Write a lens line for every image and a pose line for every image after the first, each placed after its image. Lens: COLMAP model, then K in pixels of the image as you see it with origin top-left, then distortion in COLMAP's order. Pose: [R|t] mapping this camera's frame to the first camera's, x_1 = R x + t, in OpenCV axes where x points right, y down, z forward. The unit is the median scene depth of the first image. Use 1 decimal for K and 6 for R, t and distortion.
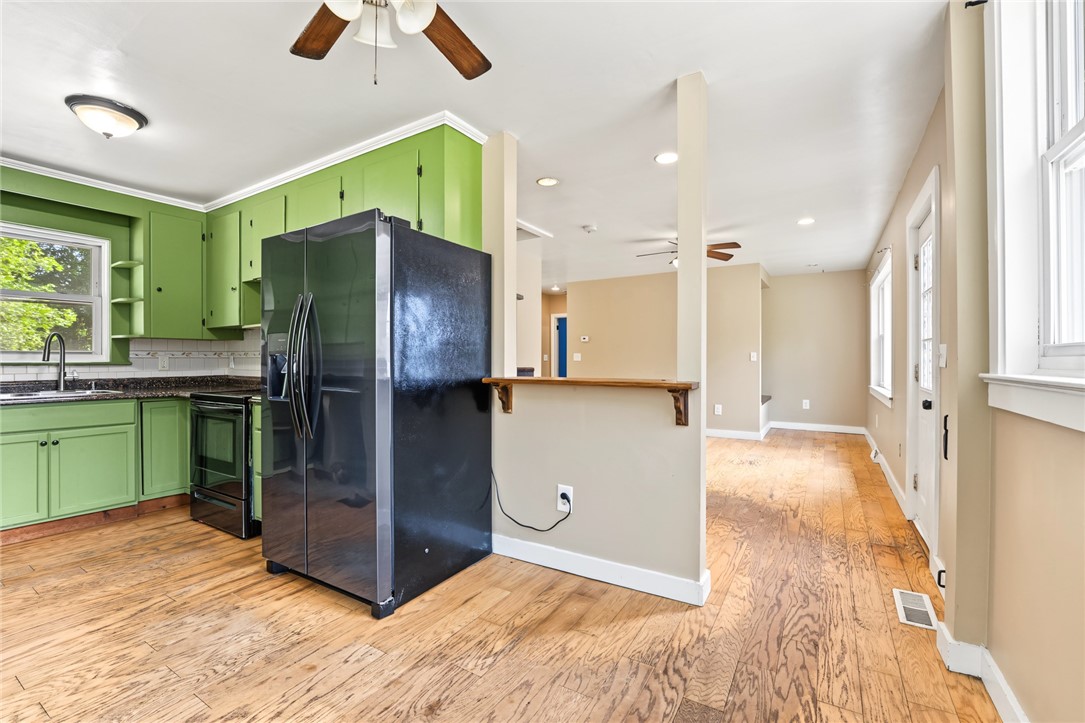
lens RADIAL K [[471.9, 0, 539.8], [0, 471.9, 359.9], [0, 0, 1]] dist [-0.017397, 0.000354]
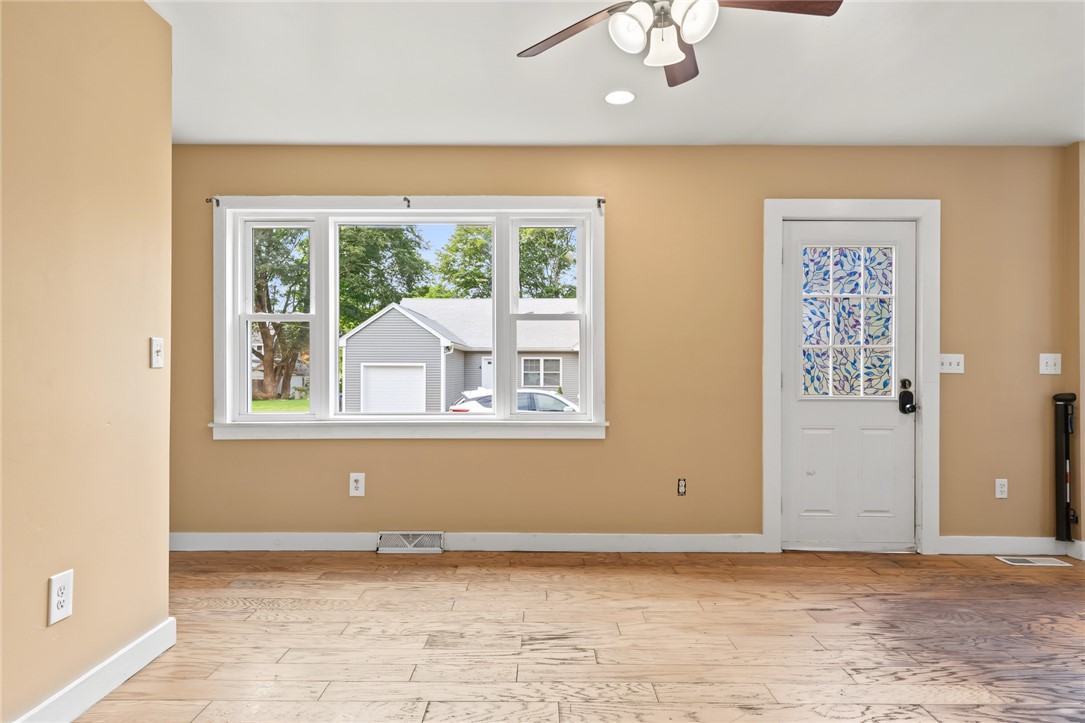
lens RADIAL K [[622.4, 0, 542.0], [0, 622.4, 363.5], [0, 0, 1]] dist [0.001795, 0.001205]
pose [[-0.531362, 0.006422, 0.847120, 0.021604], [-0.001715, 0.999961, -0.008656, 0.002656], [-0.847143, -0.006052, -0.531331, 0.918986]]
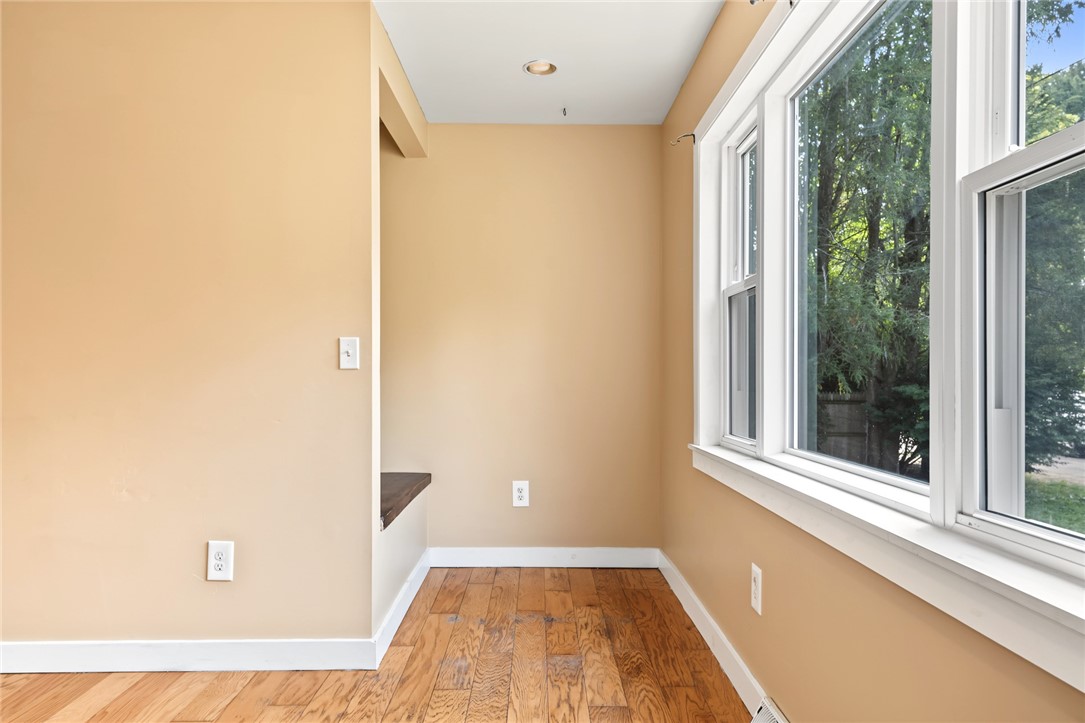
lens RADIAL K [[728.3, 0, 545.6], [0, 728.3, 367.9], [0, 0, 1]] dist [0.037386, -0.000919]
pose [[0.847233, -0.000772, 0.531221, 0.300978], [0.001963, 0.999997, -0.001677, 0.002589], [-0.531218, 0.002464, 0.847232, 0.540152]]
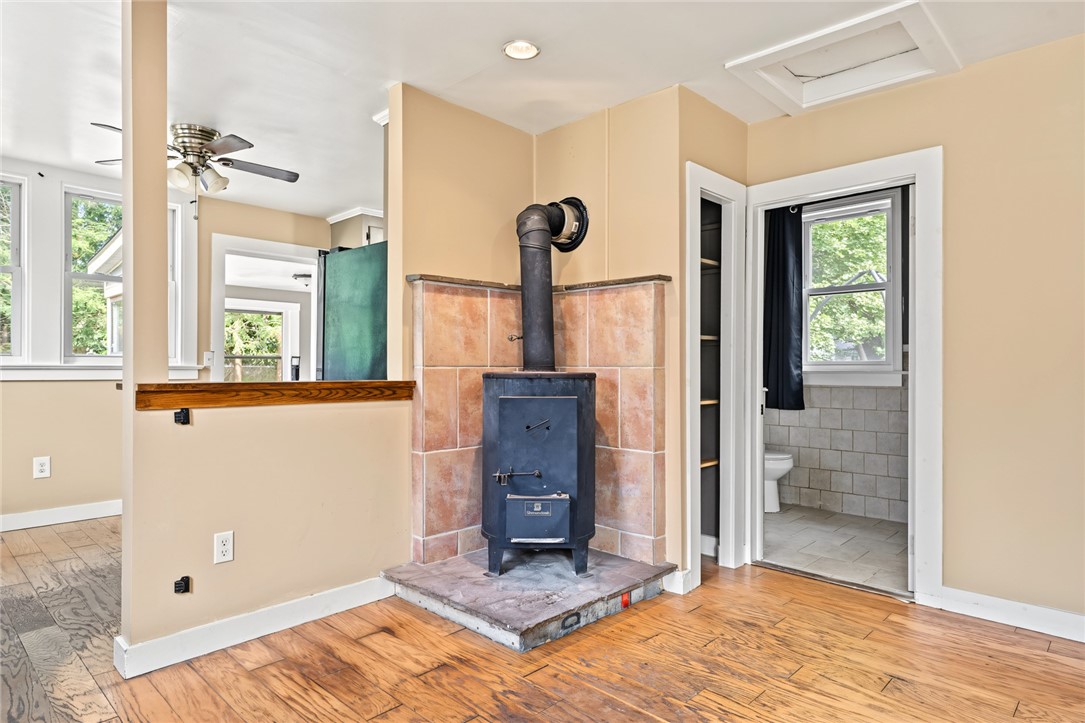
lens RADIAL K [[622.2, 0, 542.9], [0, 622.2, 364.9], [0, 0, 1]] dist [0.006075, 0.000049]
pose [[-0.215299, -0.007843, -0.976517, 0.377268], [-0.008198, 0.999947, -0.006224, 0.005595], [0.976514, 0.006666, -0.215352, 0.593782]]
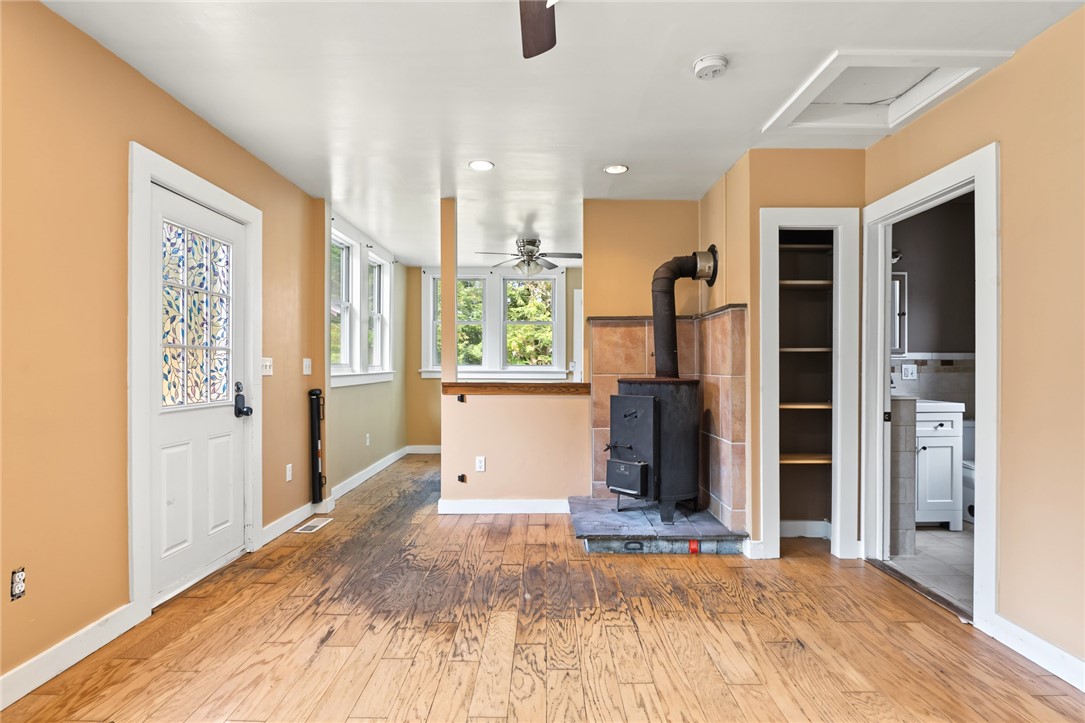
lens RADIAL K [[527.5, 0, 543.0], [0, 527.5, 365.8], [0, 0, 1]] dist [-0.011023, 0.000268]
pose [[-0.853985, -0.003516, -0.520286, 0.324492], [-0.004803, 0.999988, 0.001125, -0.004912], [0.520275, 0.003460, -0.853992, 0.885899]]
